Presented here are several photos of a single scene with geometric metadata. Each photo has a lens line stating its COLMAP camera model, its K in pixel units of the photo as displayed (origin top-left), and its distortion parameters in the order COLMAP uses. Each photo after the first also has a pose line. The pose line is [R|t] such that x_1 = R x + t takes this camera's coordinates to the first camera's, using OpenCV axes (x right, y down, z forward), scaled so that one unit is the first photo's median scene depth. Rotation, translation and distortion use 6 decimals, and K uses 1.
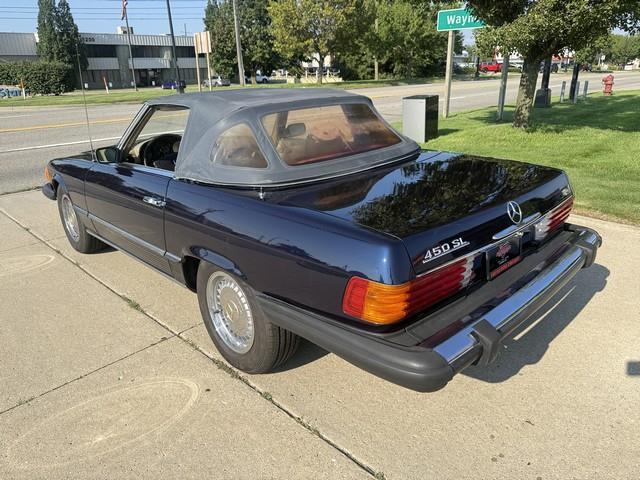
lens RADIAL K [[462.4, 0, 320.0], [0, 462.4, 233.7], [0, 0, 1]] dist [0.001587, -0.002356]
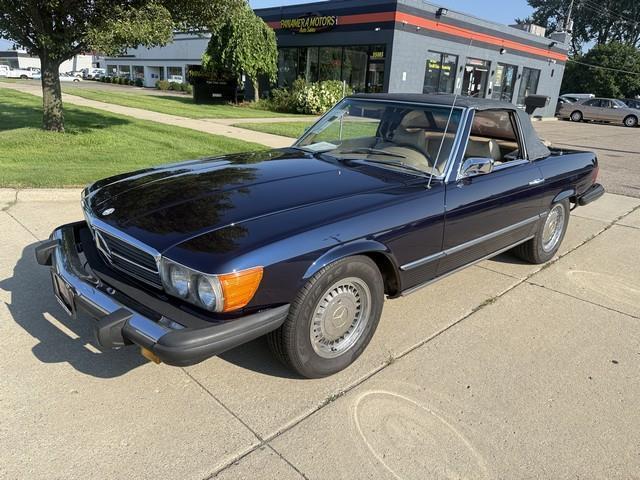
lens RADIAL K [[458.8, 0, 321.7], [0, 458.8, 239.1], [0, 0, 1]] dist [0.030665, -0.043532]
pose [[0.008990, -0.291306, 0.956588, -0.325198], [0.278349, 0.919546, 0.277410, -0.088265], [-0.960438, 0.263772, 0.089351, 0.295054]]
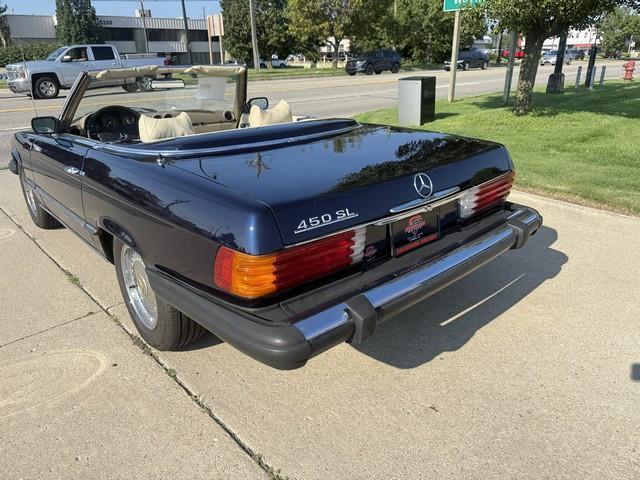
lens RADIAL K [[461.6, 0, 320.0], [0, 461.6, 240.0], [0, 0, 1]] dist [-0.002899, 0.001657]
pose [[0.999096, 0.021772, -0.036517, 0.037383], [-0.020303, 0.998989, 0.040120, 0.004731], [0.037354, -0.039342, 0.998527, 0.009862]]
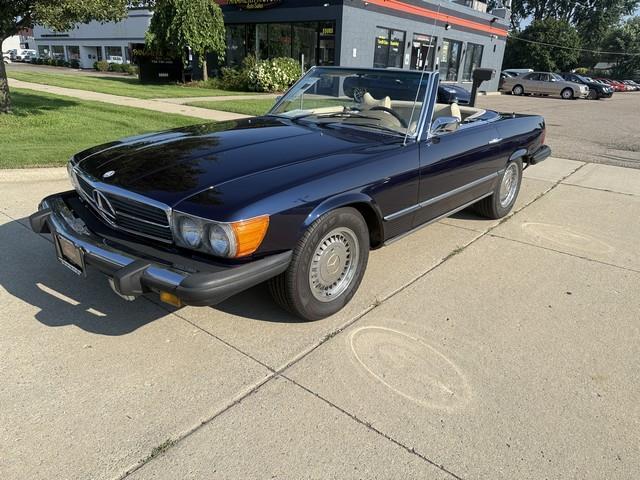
lens RADIAL K [[461.6, 0, 320.0], [0, 461.6, 240.0], [0, 0, 1]] dist [-0.002899, 0.001657]
pose [[-0.097189, -0.328468, 0.939501, -0.343206], [0.291792, 0.893086, 0.342426, -0.086919], [-0.951531, 0.307419, 0.009046, 0.312283]]
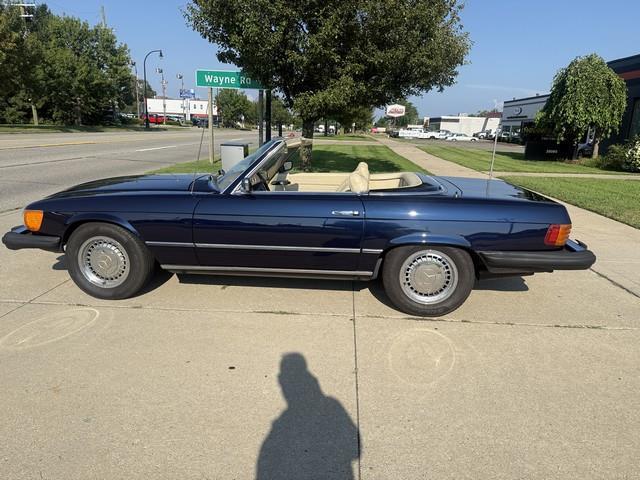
lens RADIAL K [[452.3, 0, 325.0], [0, 452.3, 240.0], [0, 0, 1]] dist [0.029108, -0.033514]
pose [[0.748122, -0.108935, 0.654558, -0.246606], [0.165504, 0.985890, -0.025085, 0.005481], [-0.642589, 0.127098, 0.755596, 0.014900]]
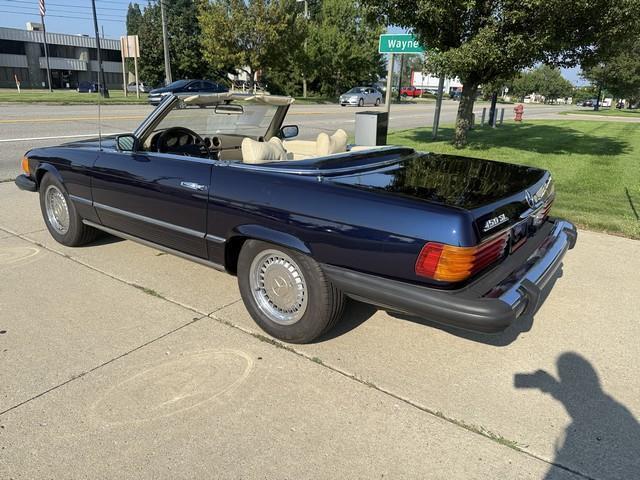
lens RADIAL K [[458.8, 0, 321.7], [0, 458.8, 239.1], [0, 0, 1]] dist [0.030665, -0.043532]
pose [[0.985087, 0.011191, 0.171691, -0.049101], [-0.007563, 0.999734, -0.021773, 0.013834], [-0.171889, 0.020150, 0.984910, -0.015074]]
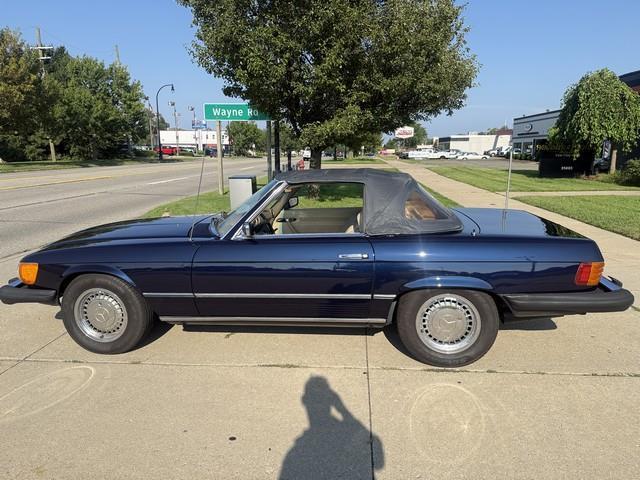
lens RADIAL K [[451.7, 0, 320.0], [0, 451.7, 240.0], [0, 0, 1]] dist [0.041140, -0.052838]
pose [[0.770589, -0.101244, 0.629240, -0.230963], [0.195140, 0.977365, -0.081718, -0.006695], [-0.606724, 0.185761, 0.772903, 0.024673]]
